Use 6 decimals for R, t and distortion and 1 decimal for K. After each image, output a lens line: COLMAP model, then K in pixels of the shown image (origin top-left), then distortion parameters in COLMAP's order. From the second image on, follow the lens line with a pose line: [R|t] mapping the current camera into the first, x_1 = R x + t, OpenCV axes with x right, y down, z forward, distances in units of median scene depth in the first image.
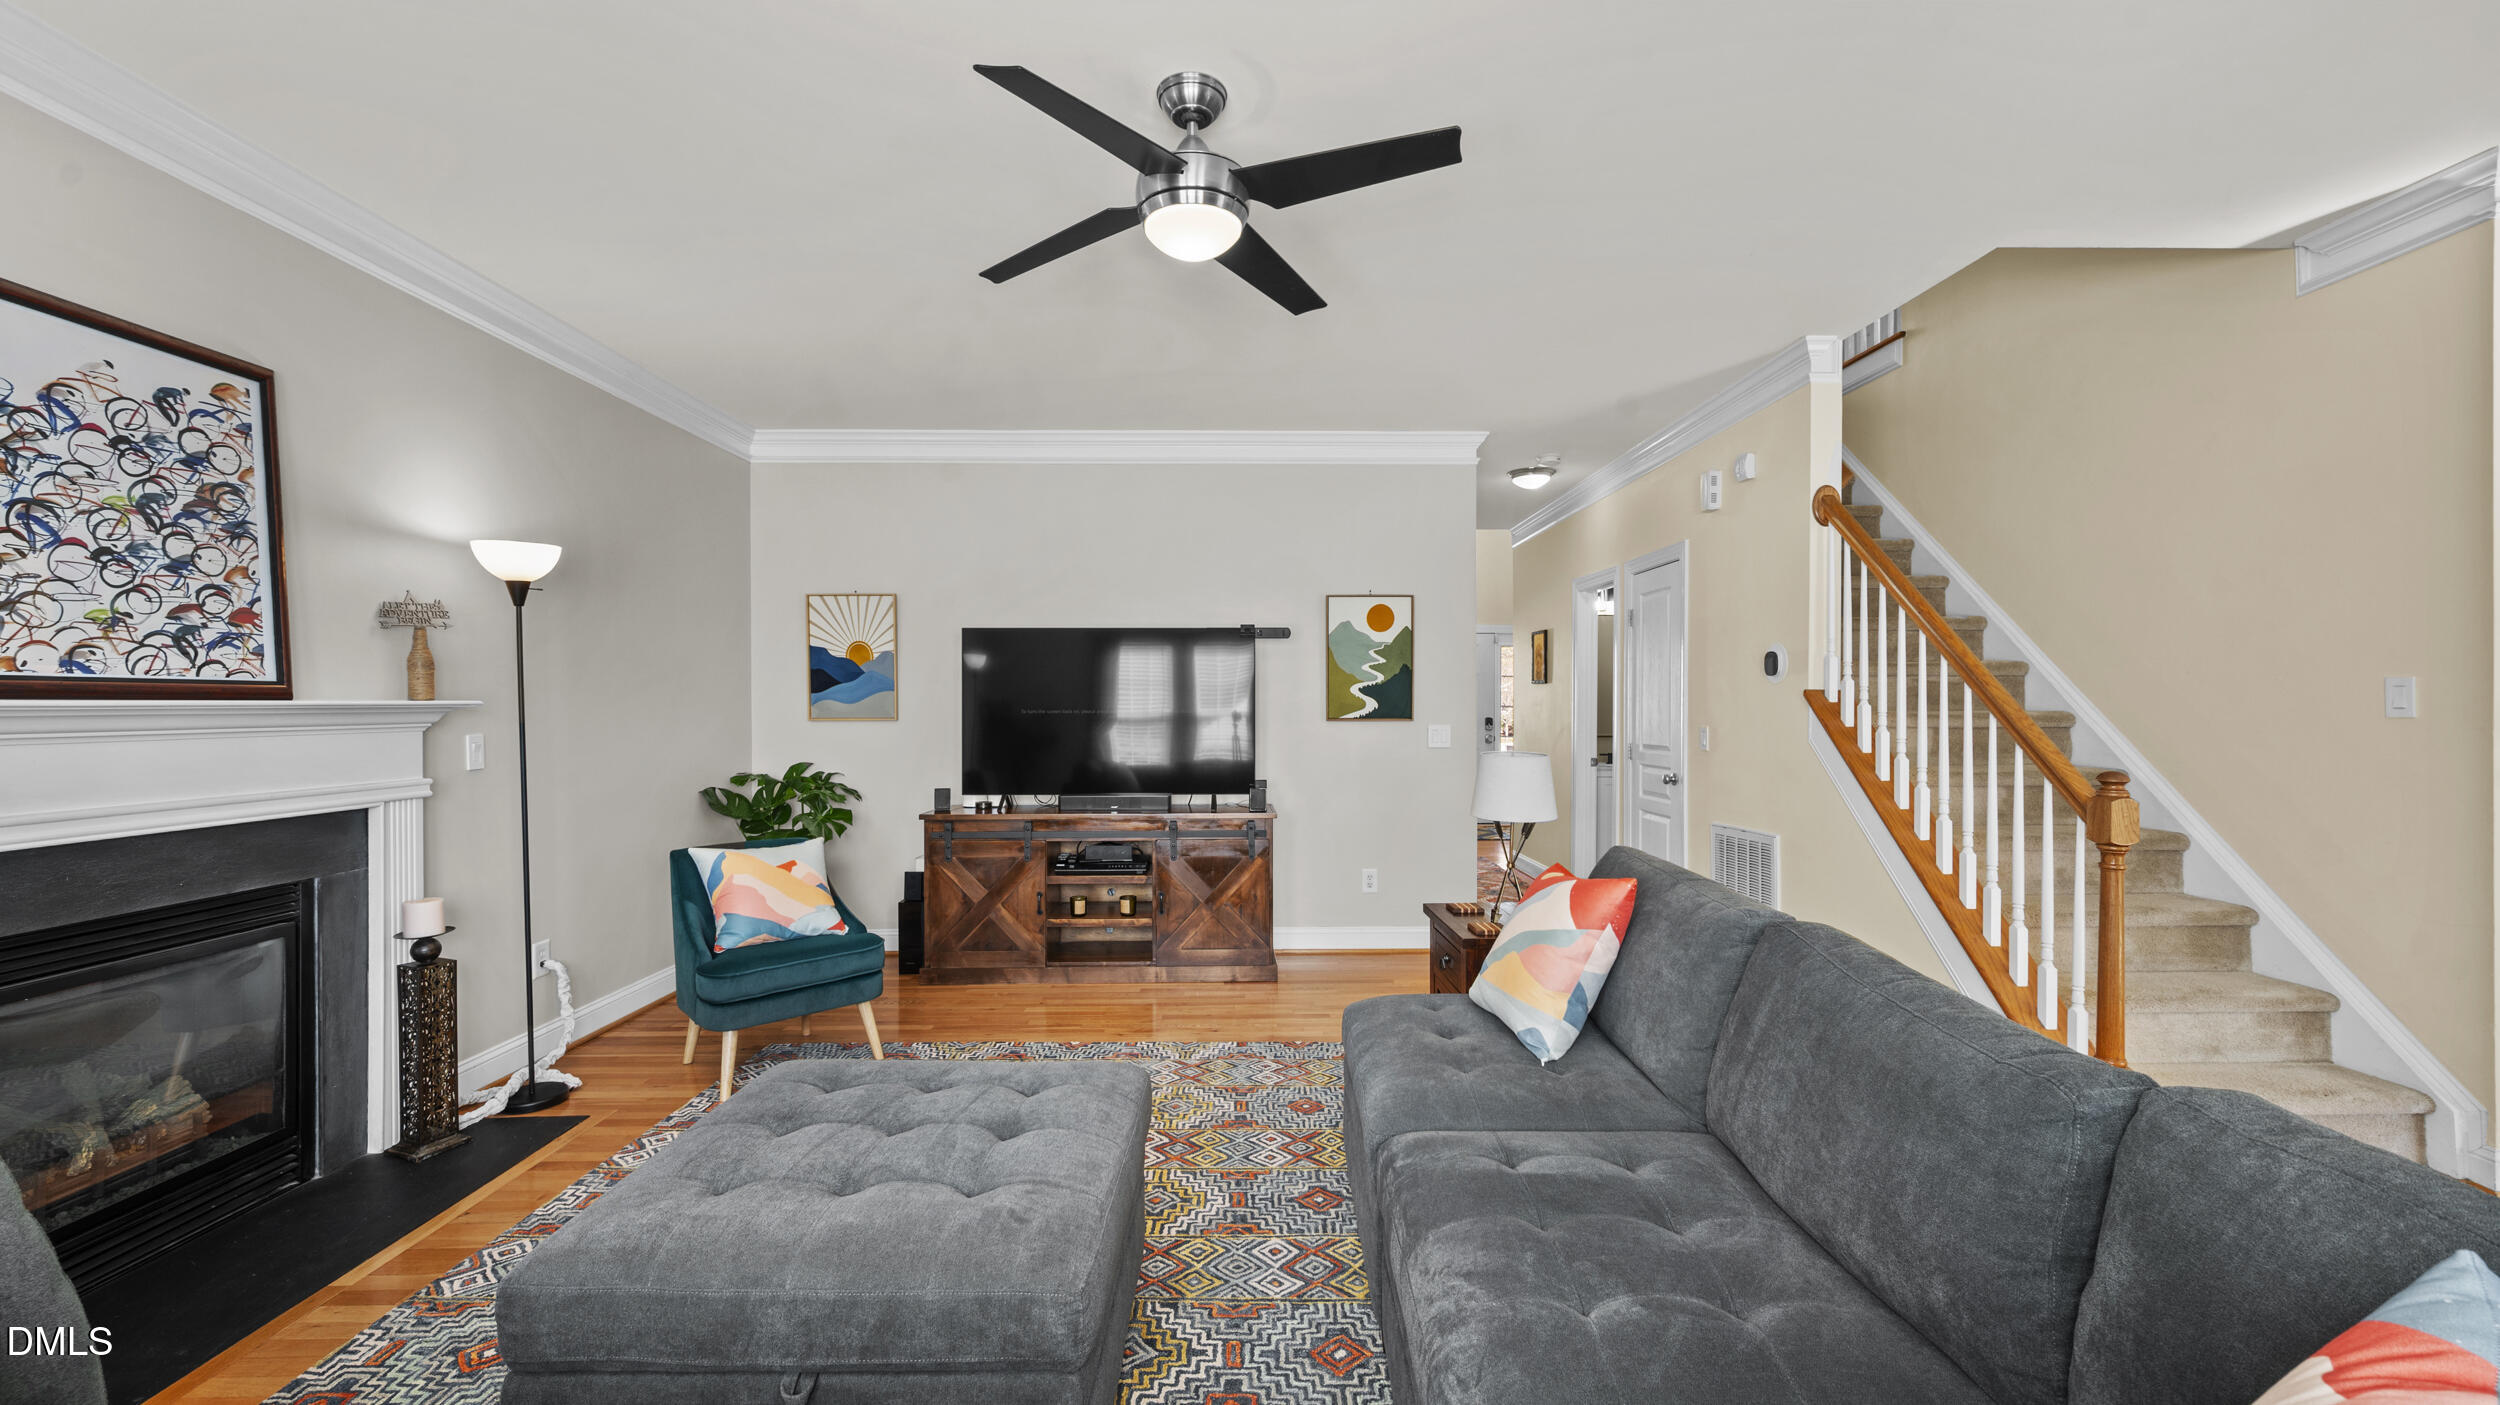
lens RADIAL K [[1009.0, 0, 1257.3], [0, 1009.0, 711.5], [0, 0, 1]] dist [0.004164, 0.000638]
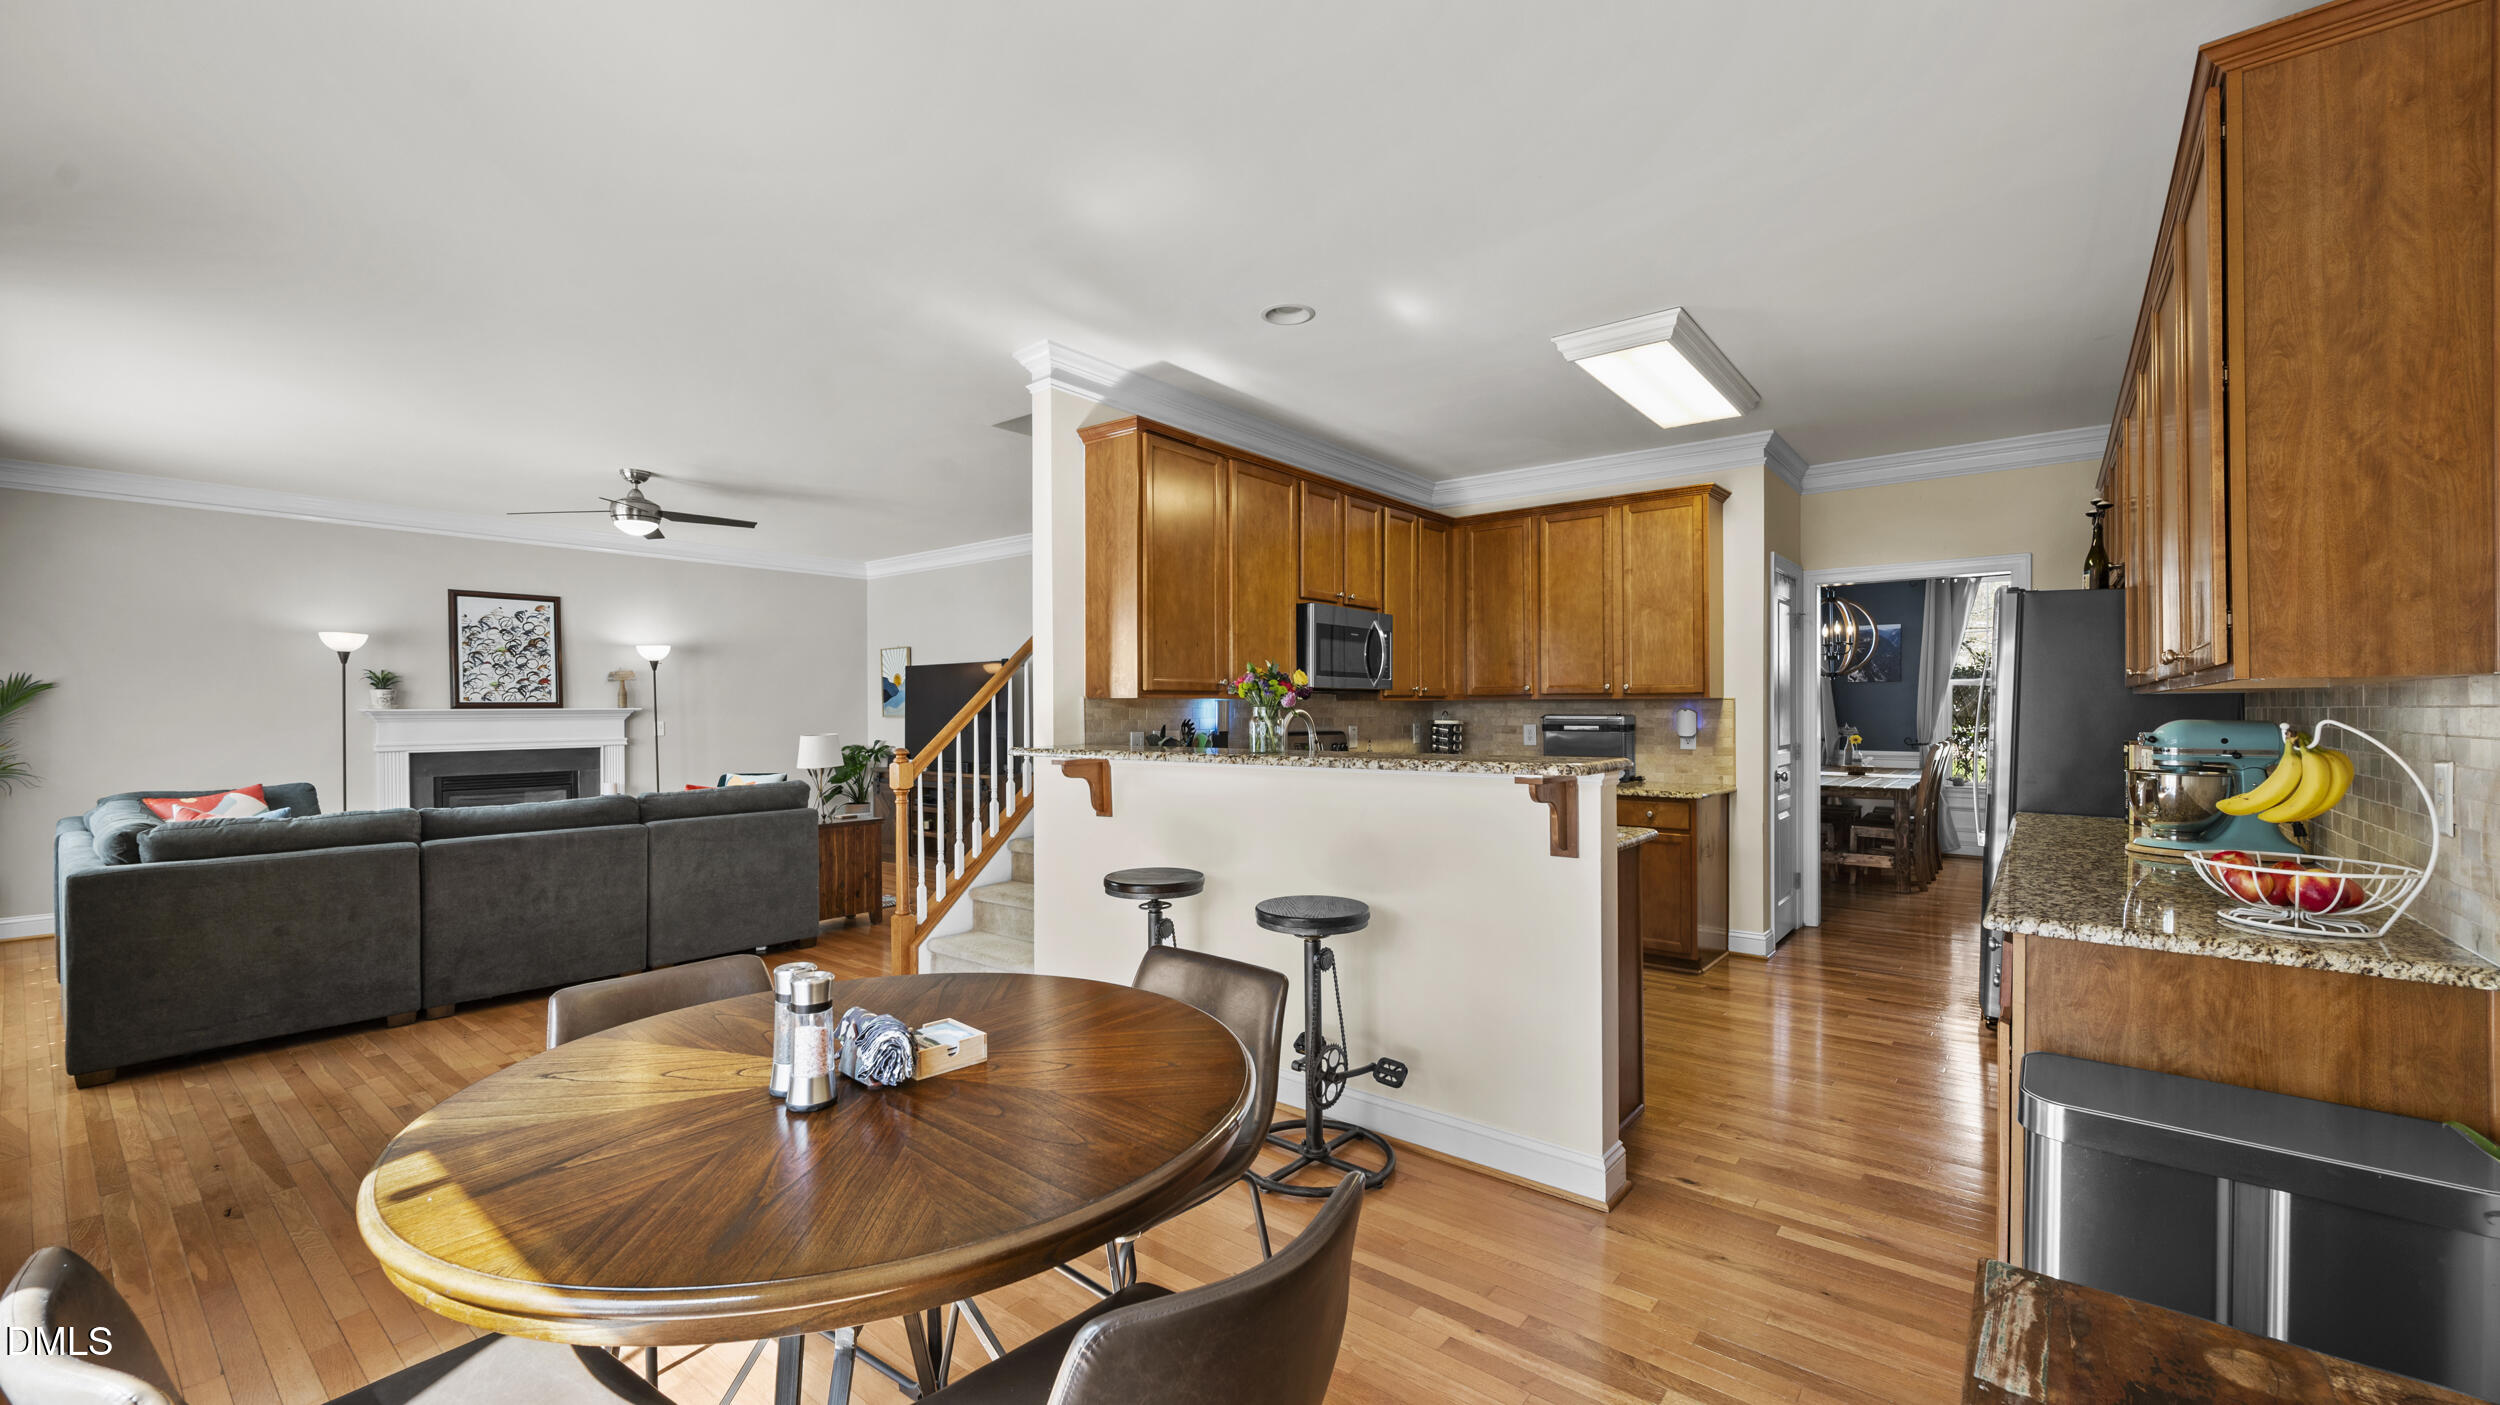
lens RADIAL K [[1009.0, 0, 1242.4], [0, 1009.0, 704.6], [0, 0, 1]] dist [0.004164, 0.000638]
pose [[0.748007, 0.007791, -0.663645, 2.535144], [-0.009772, 0.999952, 0.000724, -0.045329], [0.663619, 0.005943, 0.748047, 0.120896]]
